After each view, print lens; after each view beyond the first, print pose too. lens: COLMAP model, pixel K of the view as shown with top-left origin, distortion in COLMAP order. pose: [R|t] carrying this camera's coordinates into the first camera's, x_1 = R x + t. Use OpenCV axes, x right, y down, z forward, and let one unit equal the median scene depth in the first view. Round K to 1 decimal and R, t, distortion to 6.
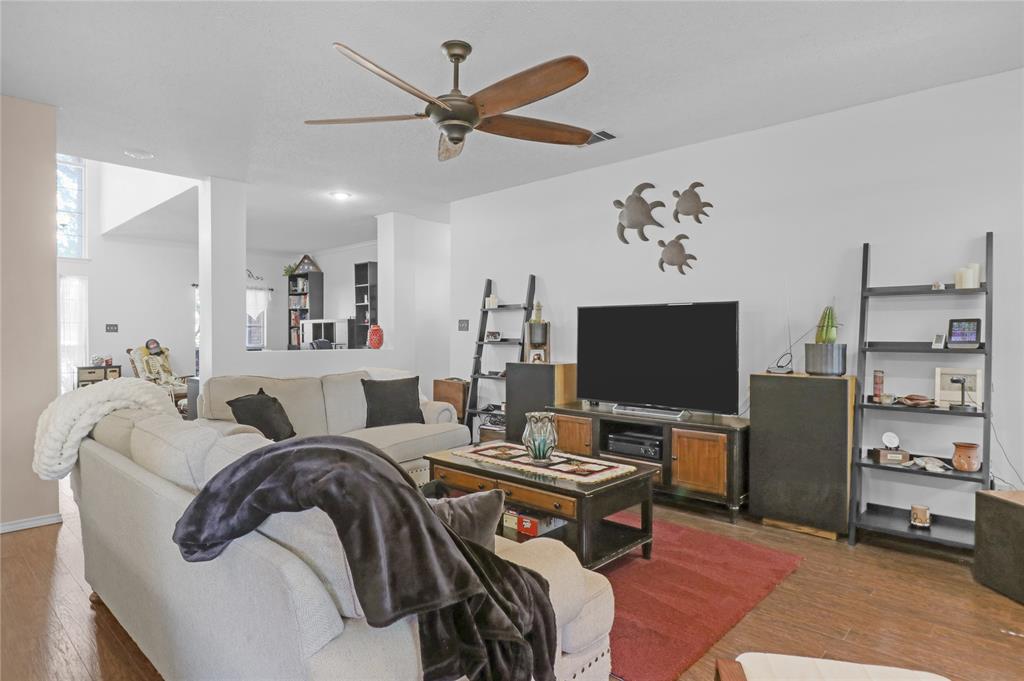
lens RADIAL K [[565.8, 0, 496.1], [0, 565.8, 336.7], [0, 0, 1]] dist [-0.000014, -0.003210]
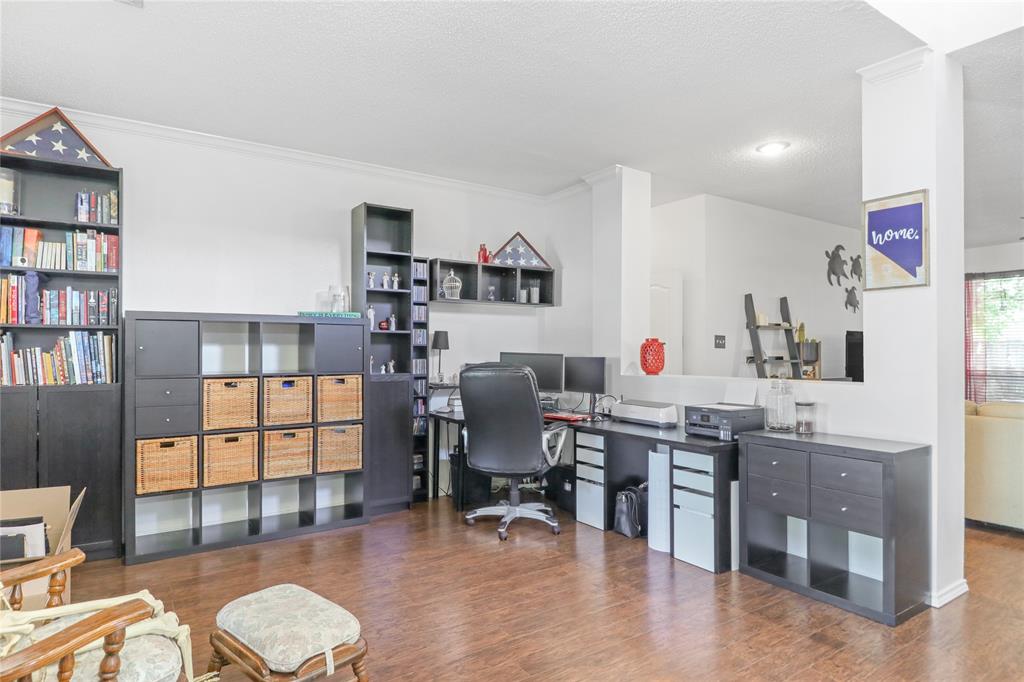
lens RADIAL K [[563.8, 0, 510.8], [0, 563.8, 347.4], [0, 0, 1]] dist [0.001476, -0.008775]
pose [[0.236840, 0.010045, 0.971497, -1.326223], [0.003055, 0.999934, -0.011084, -0.004292], [-0.971544, 0.005593, 0.236793, 1.509151]]
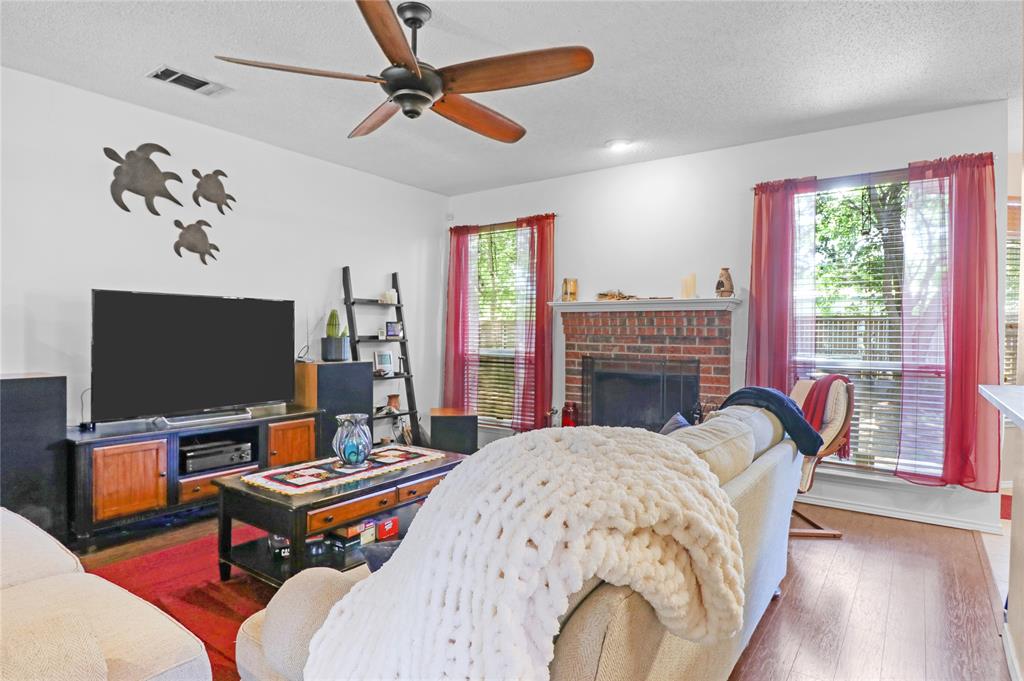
lens RADIAL K [[565.8, 0, 496.1], [0, 565.8, 336.7], [0, 0, 1]] dist [-0.000014, -0.003210]
pose [[-0.121672, -0.011136, 0.992508, -0.628602], [-0.003260, 0.999936, 0.010819, -0.003928], [-0.992565, -0.001920, -0.121701, 0.629345]]
